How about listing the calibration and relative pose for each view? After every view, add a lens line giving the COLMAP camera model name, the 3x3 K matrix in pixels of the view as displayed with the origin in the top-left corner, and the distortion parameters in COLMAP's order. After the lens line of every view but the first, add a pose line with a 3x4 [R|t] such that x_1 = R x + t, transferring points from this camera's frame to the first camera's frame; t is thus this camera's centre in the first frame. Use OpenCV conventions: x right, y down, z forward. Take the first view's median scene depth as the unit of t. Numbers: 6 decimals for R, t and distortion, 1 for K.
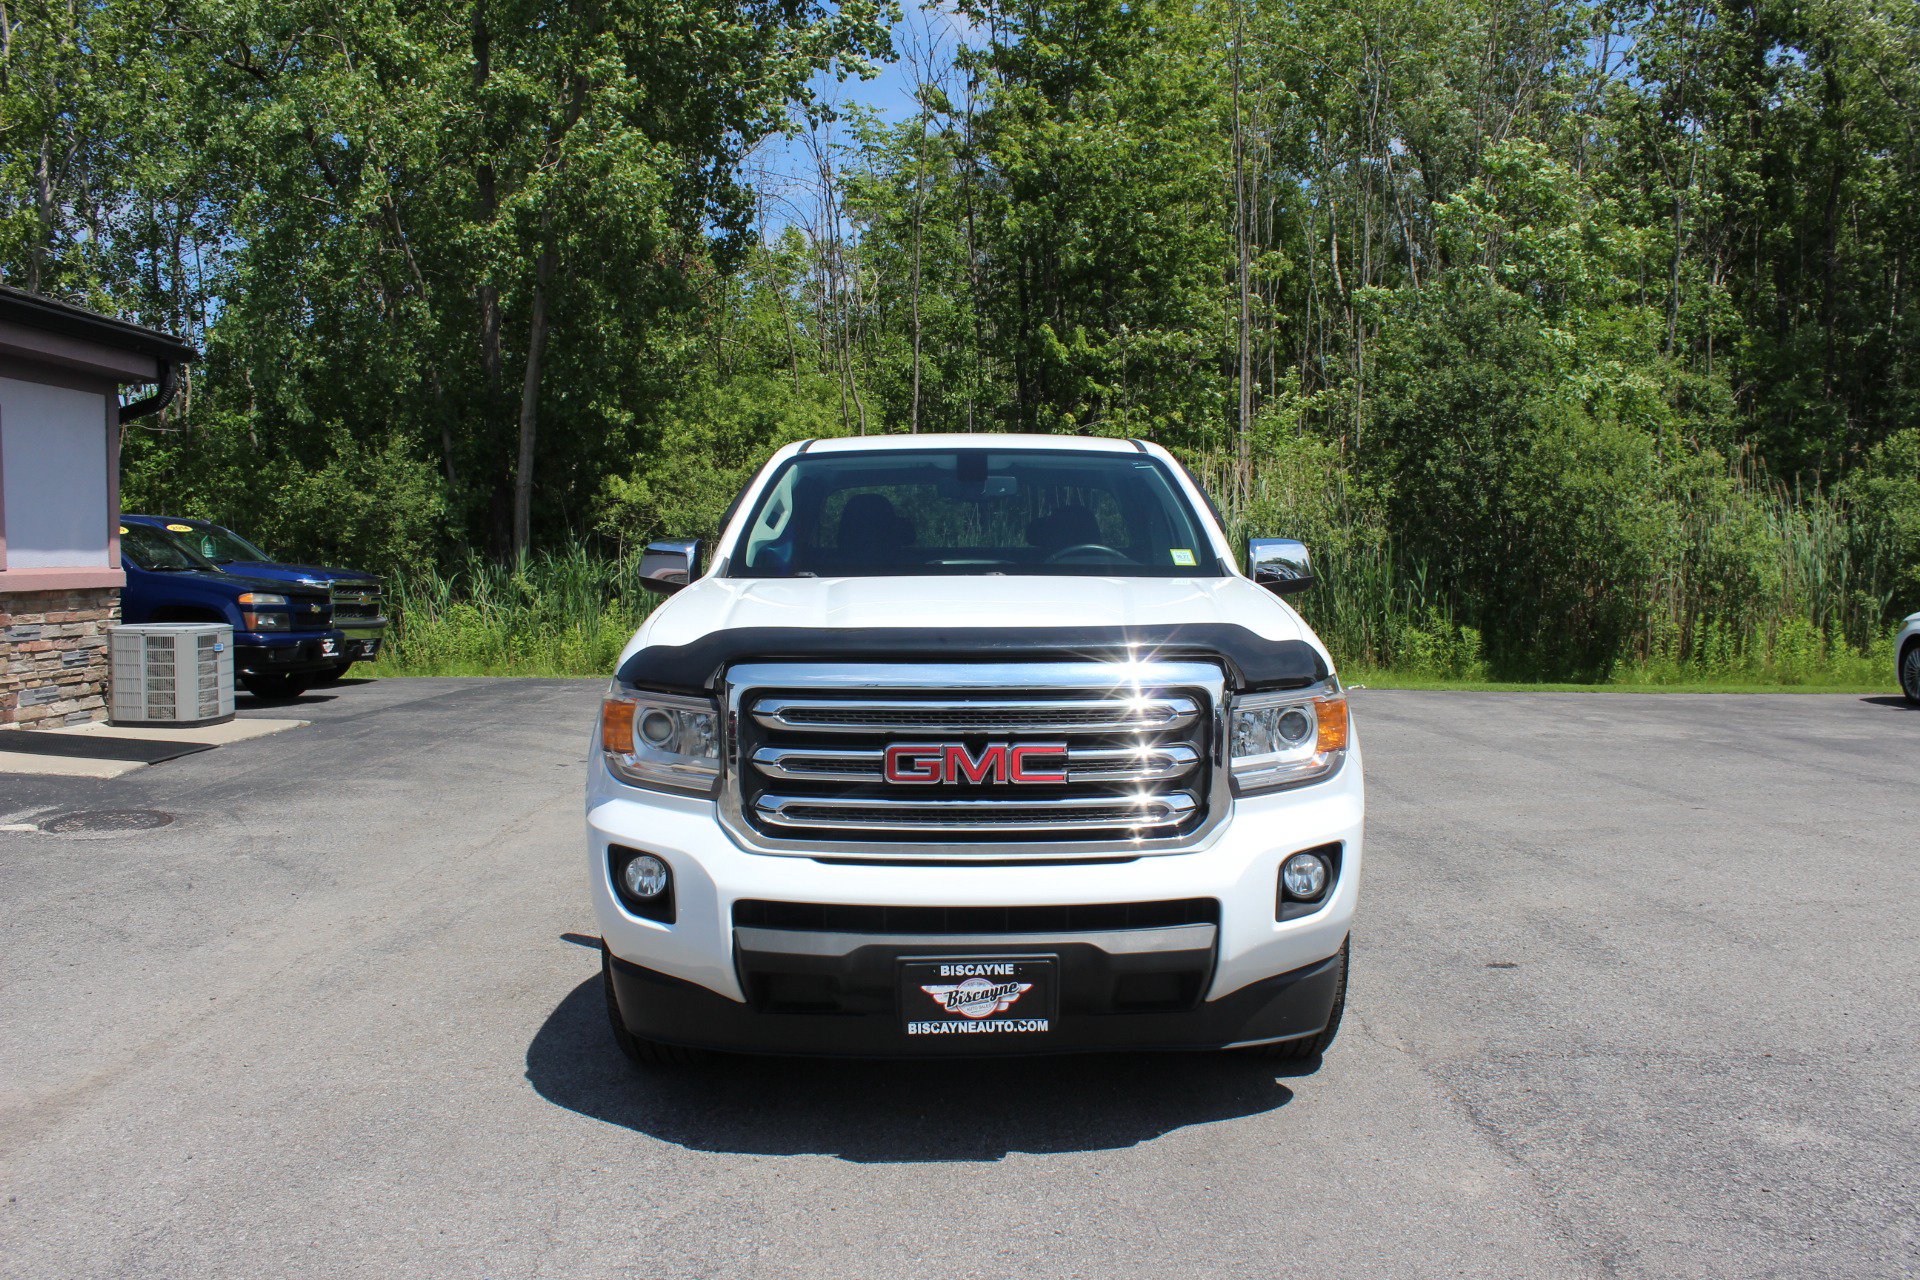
lens RADIAL K [[1605.3, 0, 967.8], [0, 1605.3, 657.2], [0, 0, 1]] dist [-0.166778, 0.149432]
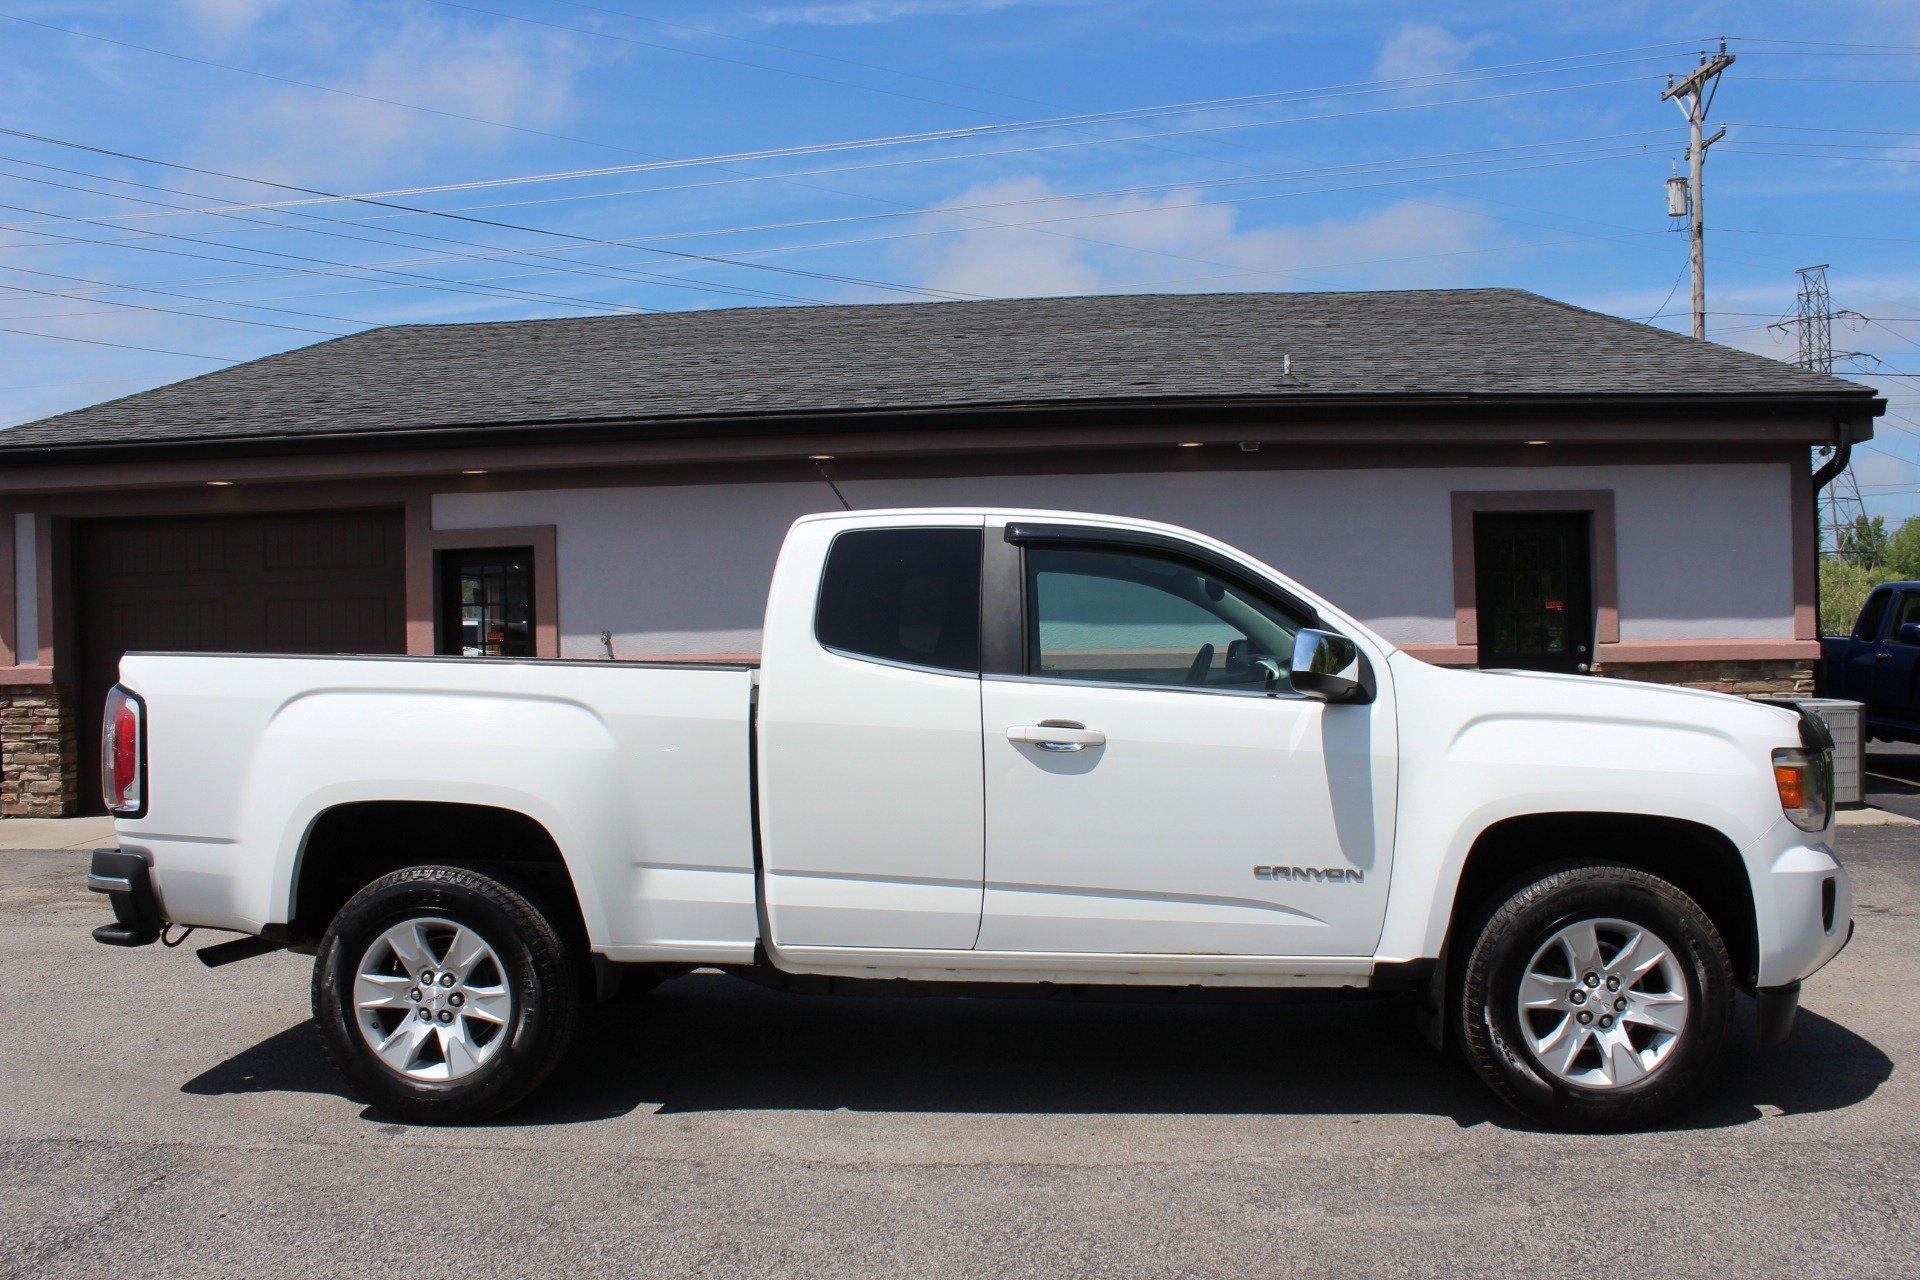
lens RADIAL K [[1595.4, 0, 970.1], [0, 1595.4, 654.9], [0, 0, 1]] dist [-0.168748, 0.151837]
pose [[-0.053498, 0.014978, -0.998456, 0.668279], [-0.049366, 0.998625, 0.017626, -0.060066], [0.997347, 0.050233, -0.052685, 0.809951]]
